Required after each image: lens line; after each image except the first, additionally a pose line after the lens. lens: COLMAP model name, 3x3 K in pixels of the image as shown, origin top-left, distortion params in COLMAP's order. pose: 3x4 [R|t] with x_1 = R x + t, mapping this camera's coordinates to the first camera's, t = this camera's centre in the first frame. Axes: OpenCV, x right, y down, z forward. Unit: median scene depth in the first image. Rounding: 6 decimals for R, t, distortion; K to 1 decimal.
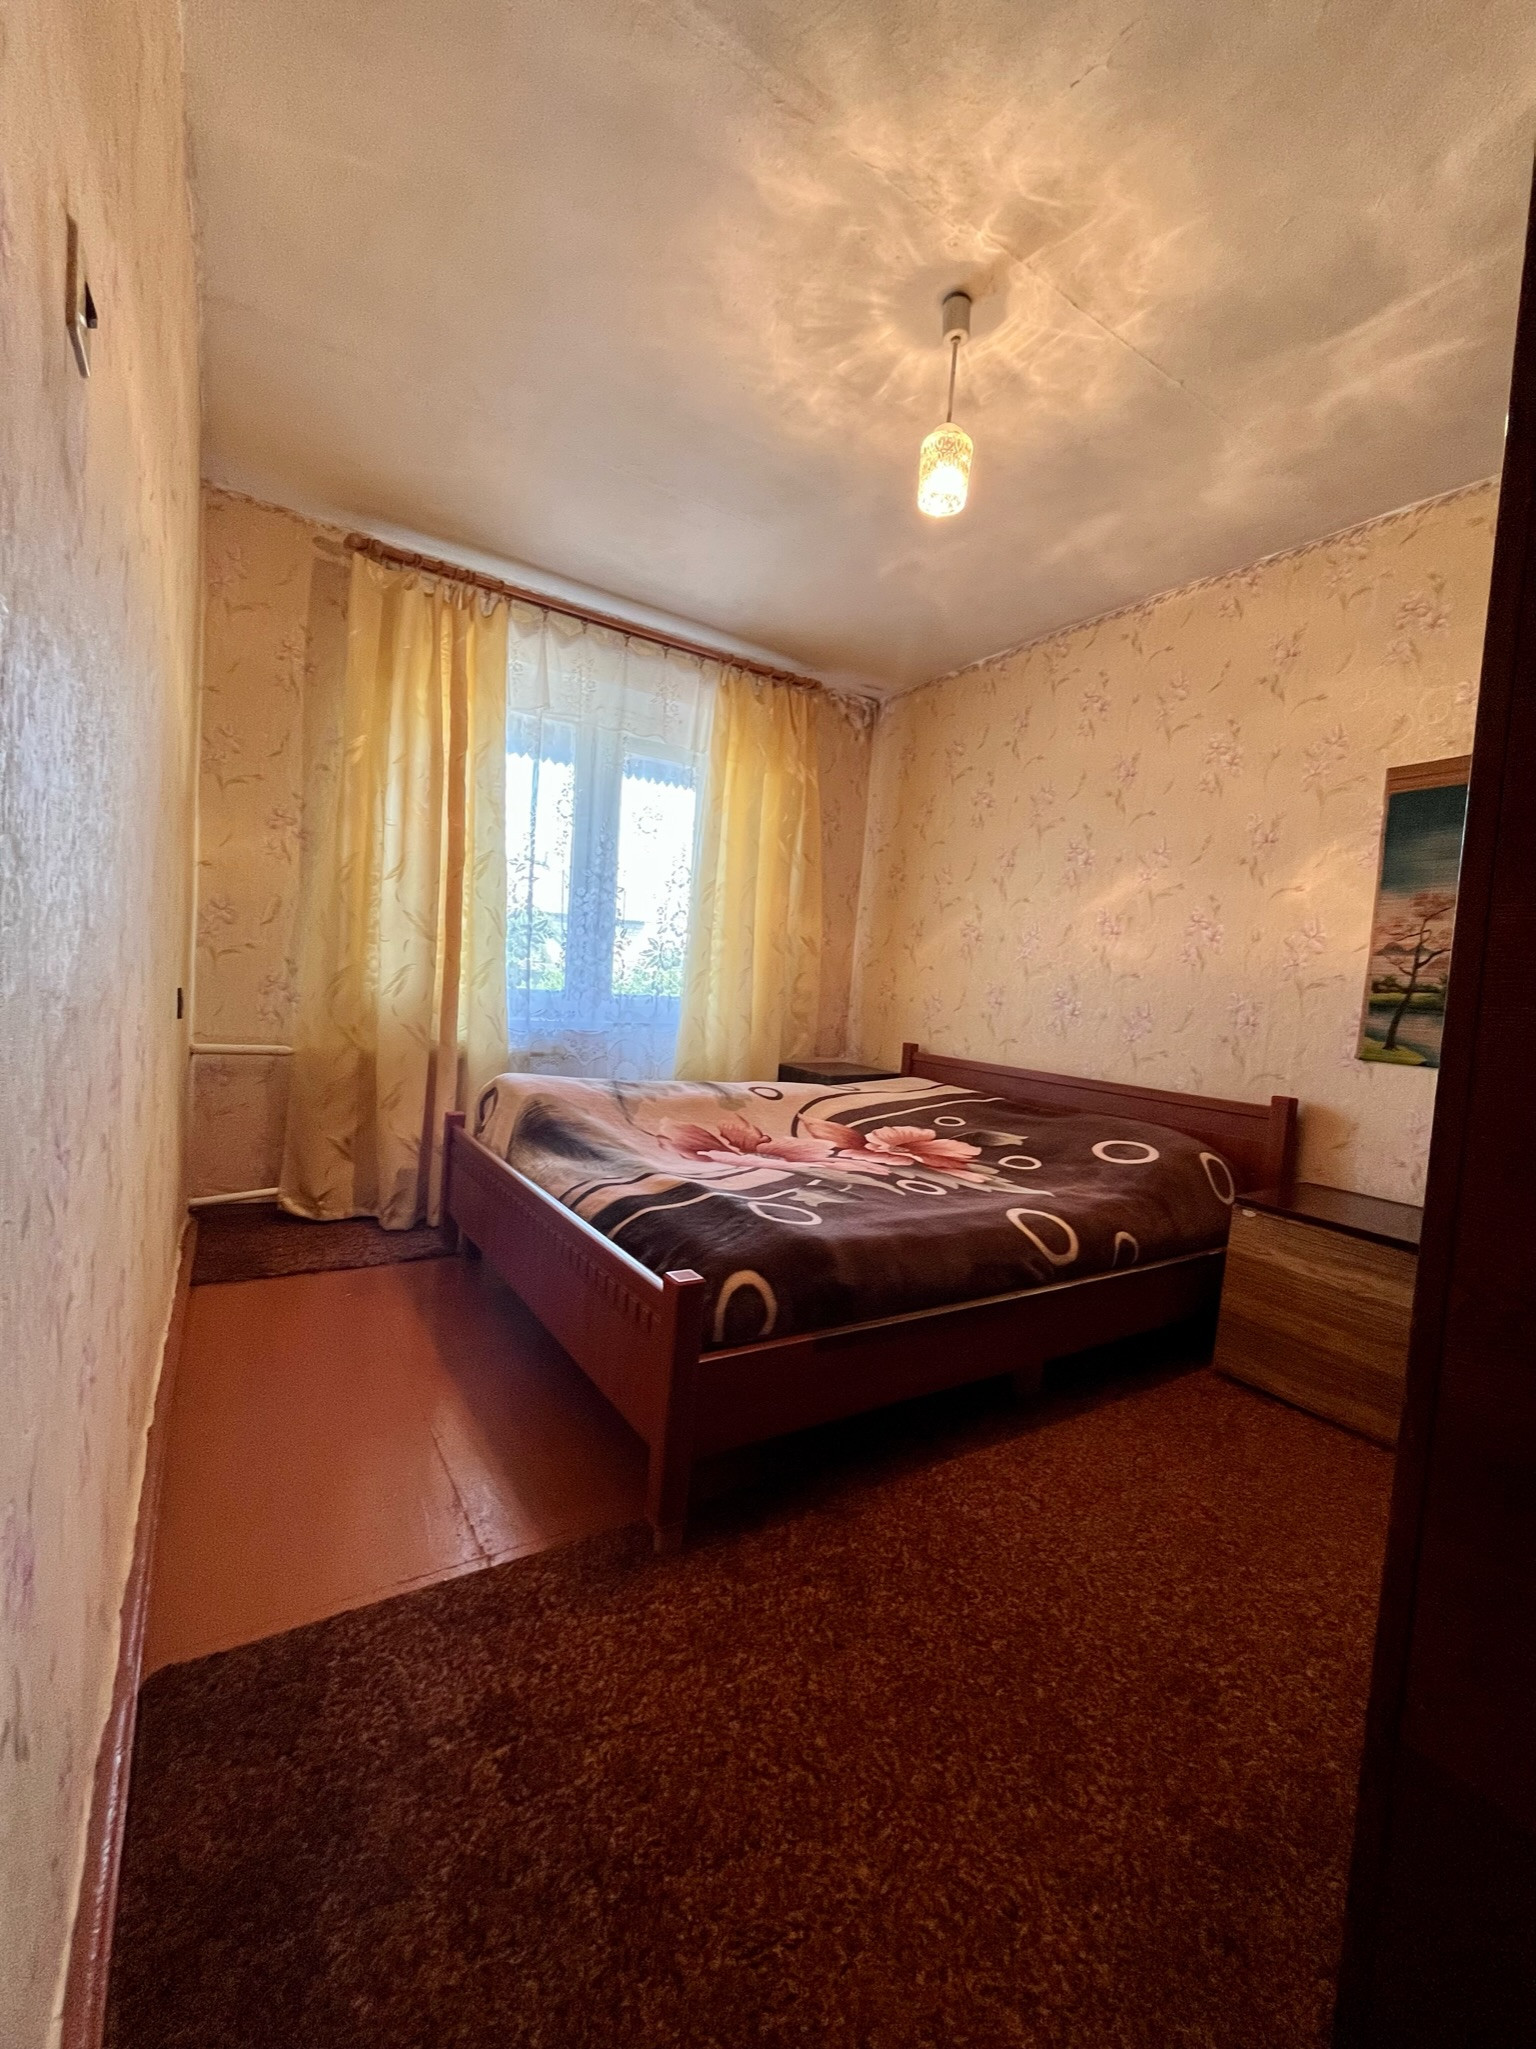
lens RADIAL K [[830.4, 0, 767.6], [0, 830.4, 1029.8], [0, 0, 1]] dist [-0.004932, 0.000650]
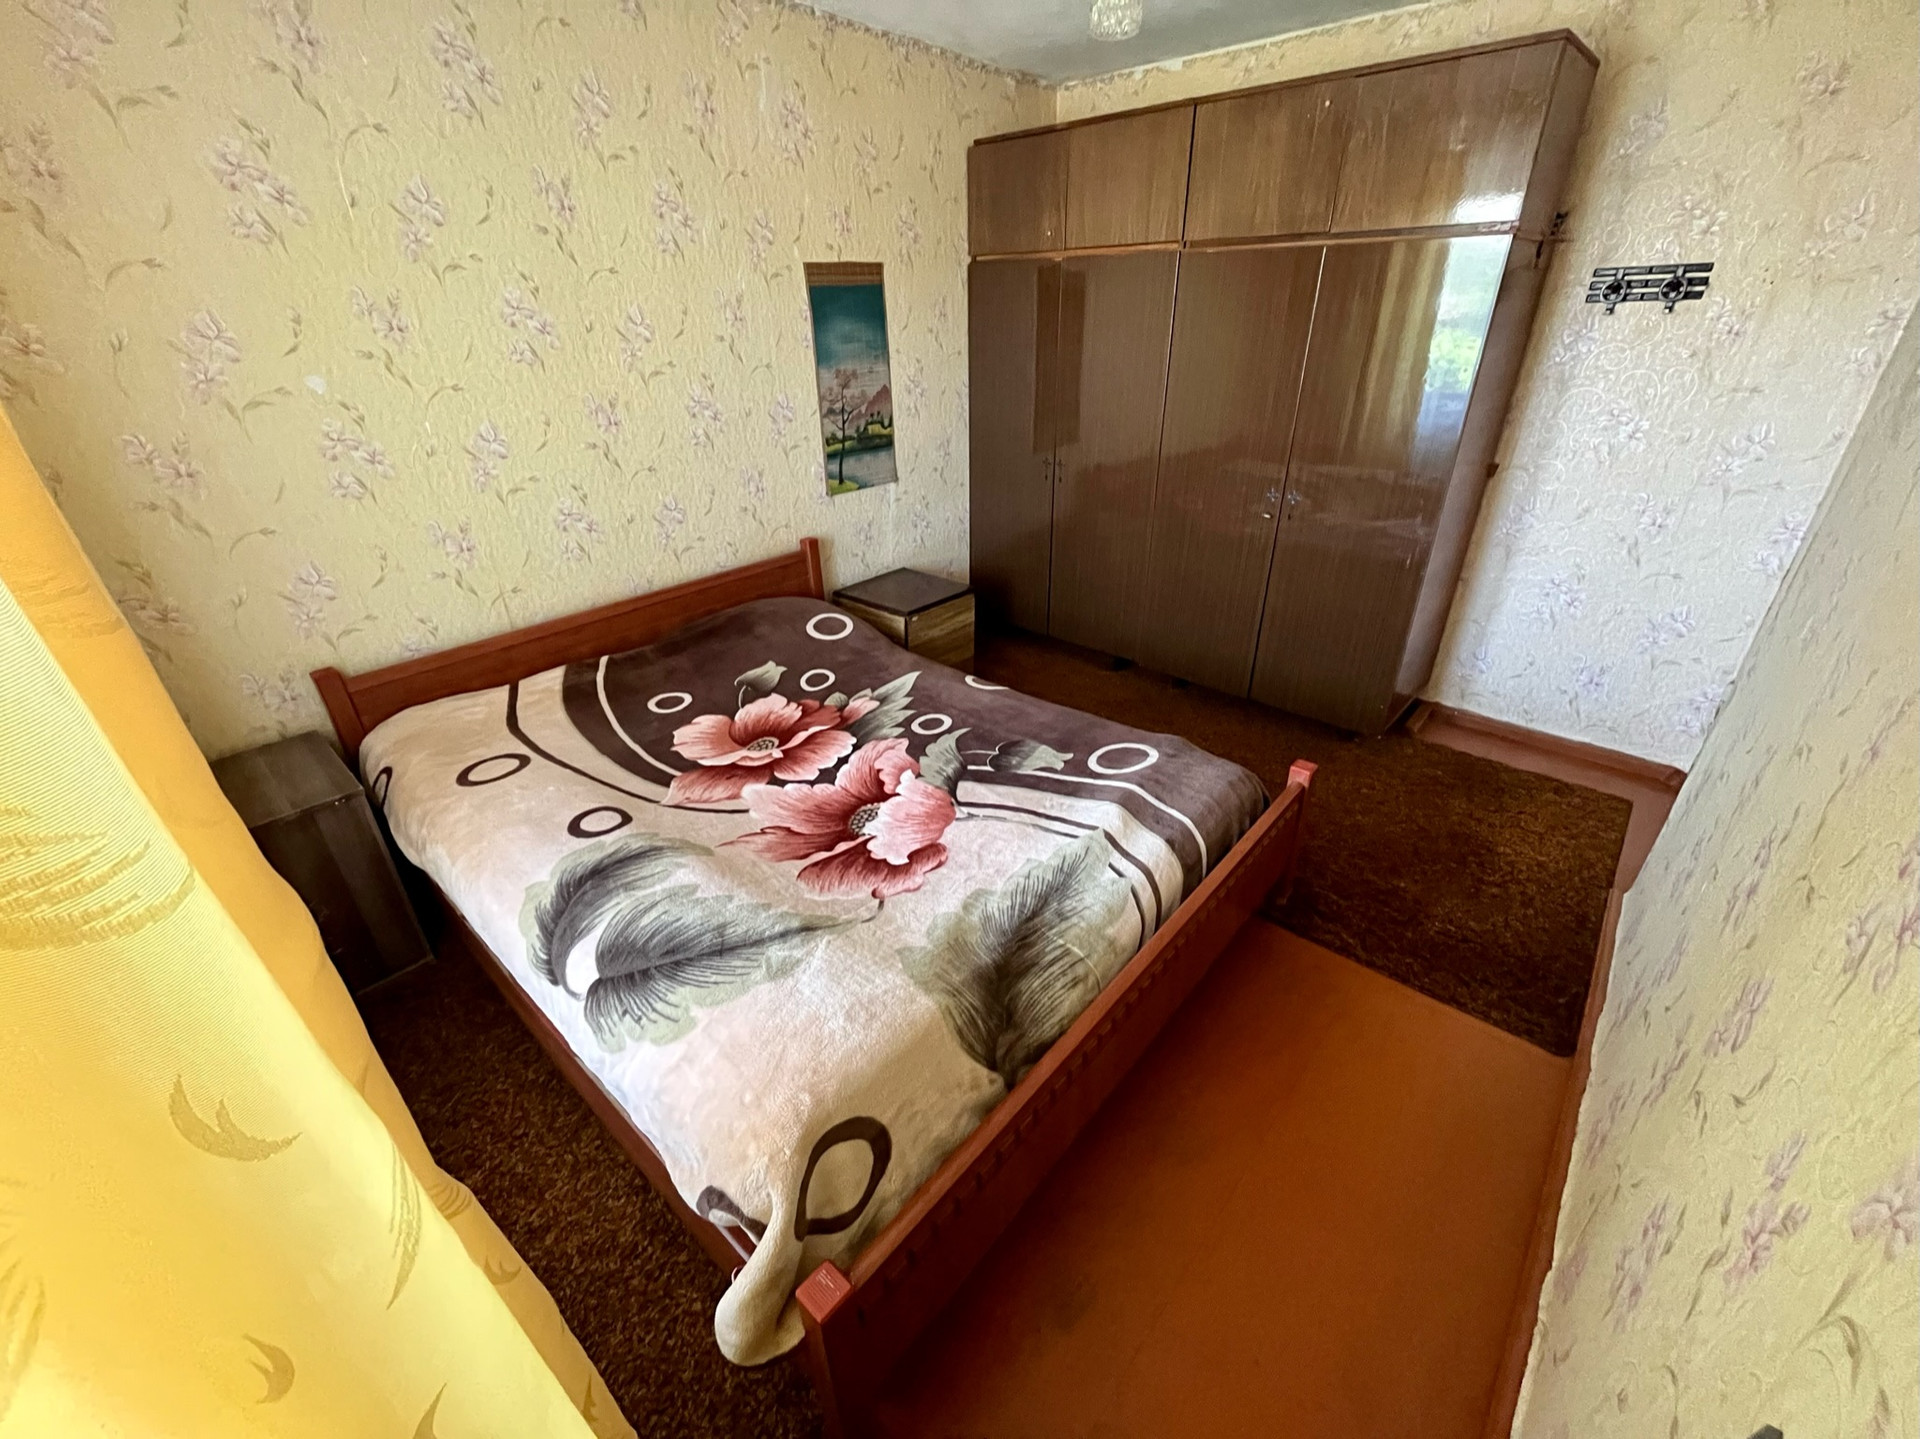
lens RADIAL K [[778.1, 0, 961.2], [0, 778.1, 723.0], [0, 0, 1]] dist [-0.004932, 0.000650]
pose [[-0.269611, -0.514559, 0.813965, -0.611939], [0.055354, 0.835587, 0.546563, -0.342358], [-0.961377, 0.192415, -0.196800, 1.073638]]
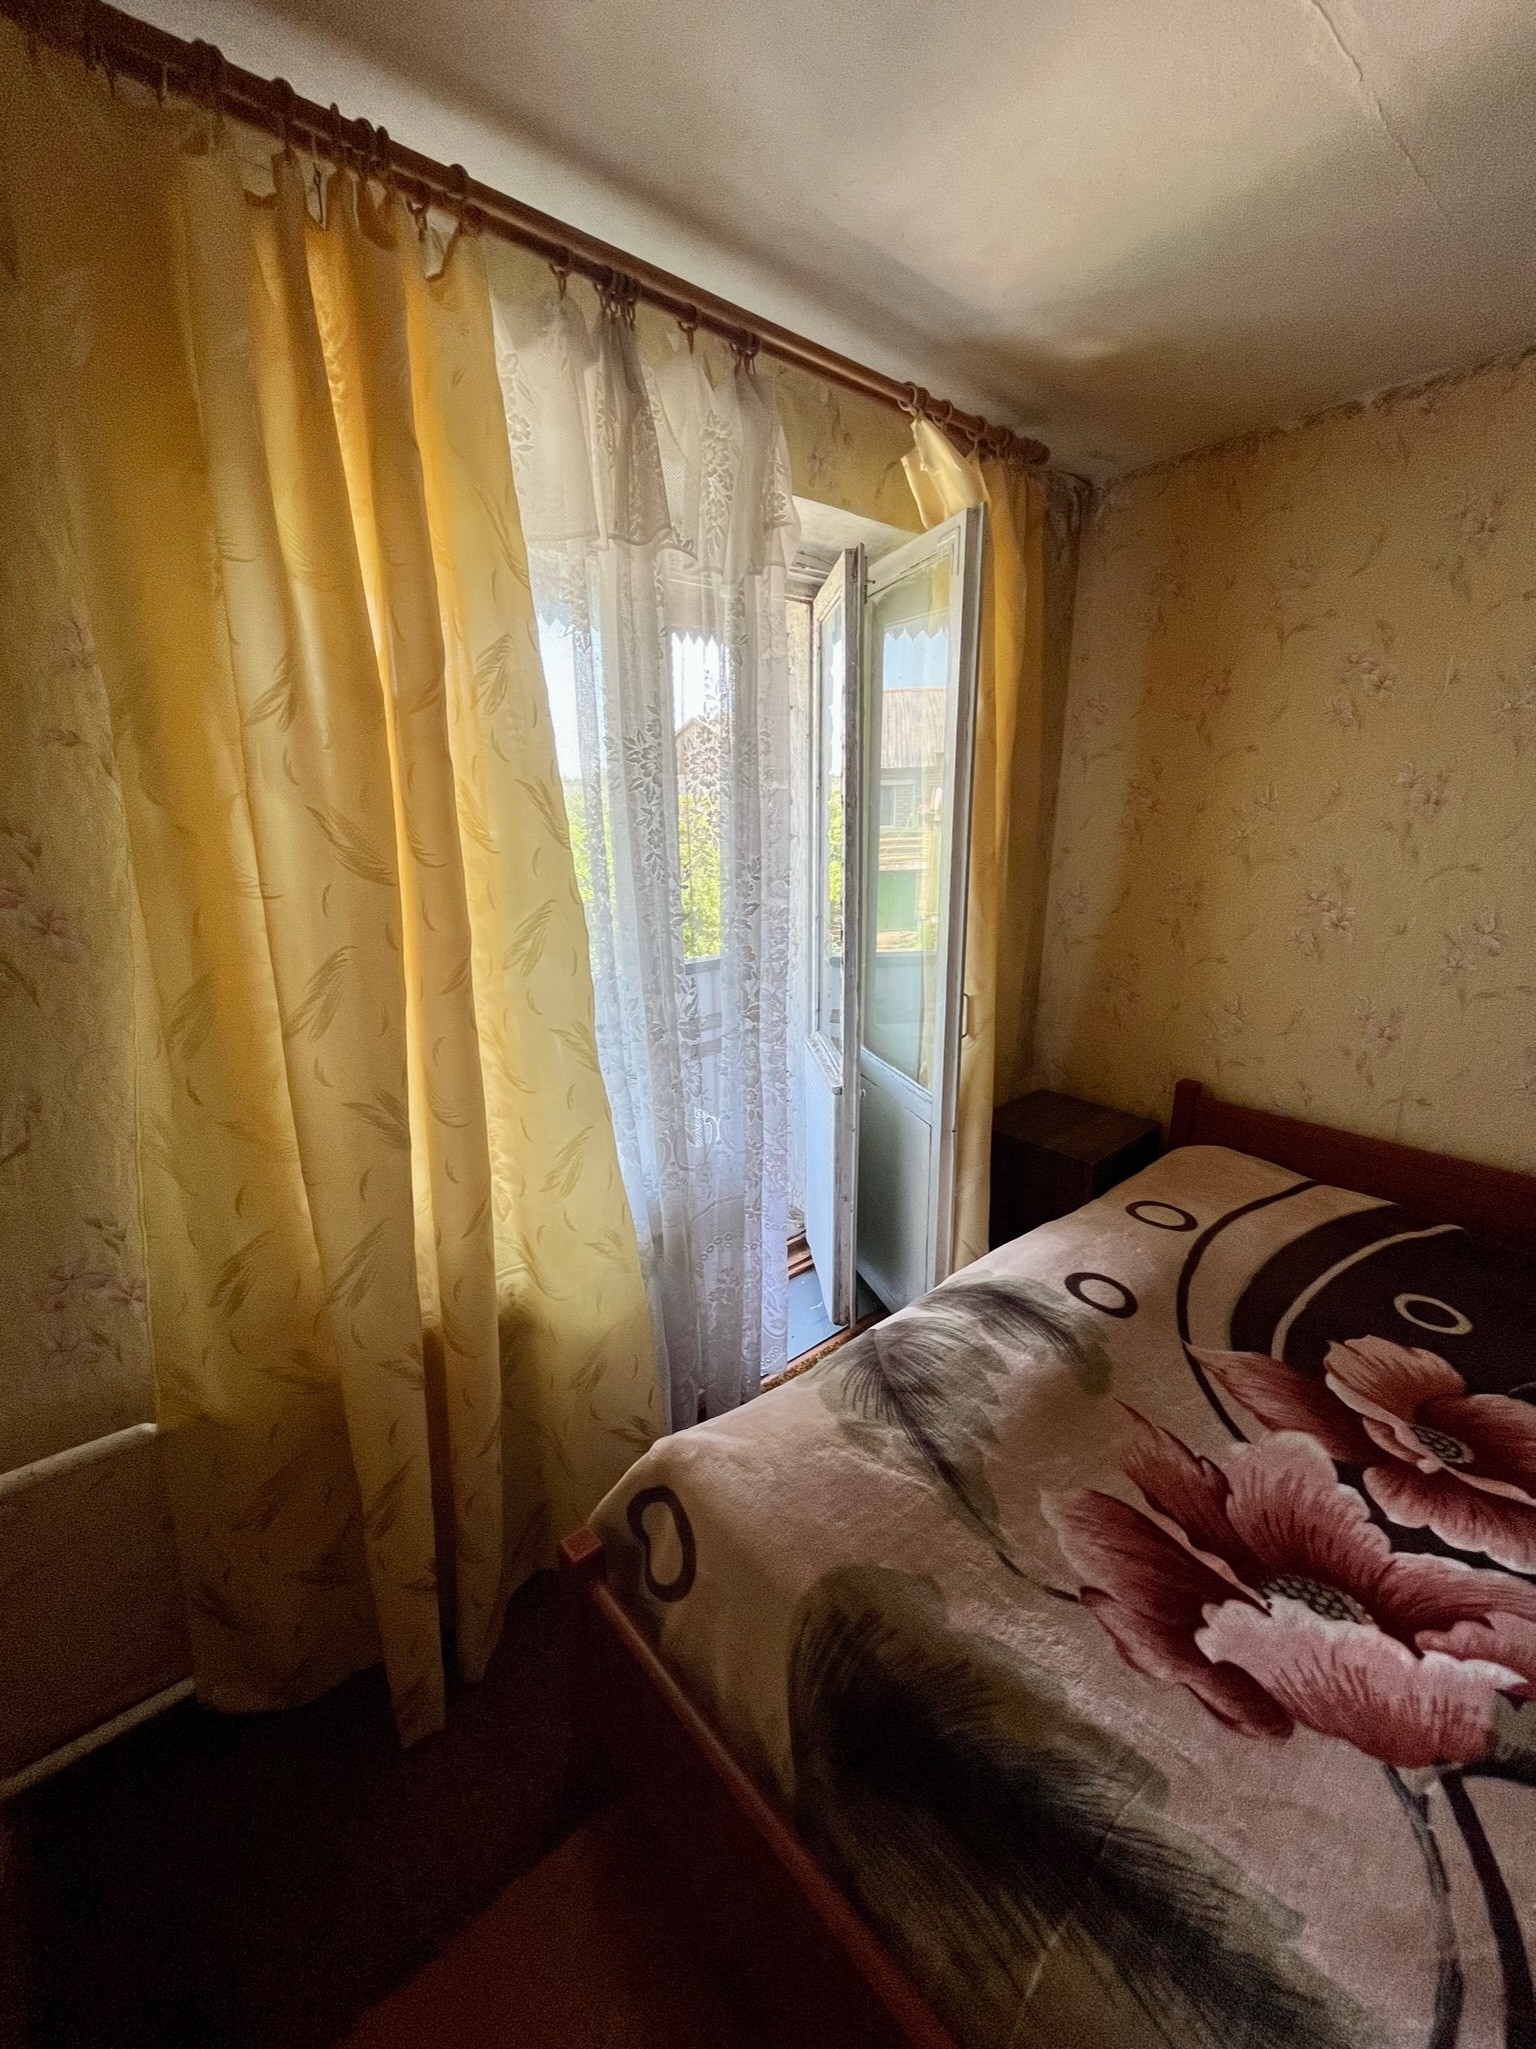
lens RADIAL K [[830.4, 0, 762.7], [0, 830.4, 1025.4], [0, 0, 1]] dist [-0.004932, 0.000650]
pose [[0.988248, -0.107545, 0.108627, -0.330911], [0.082934, 0.974183, 0.209977, -0.289143], [-0.128404, -0.198500, 0.971653, 0.677745]]
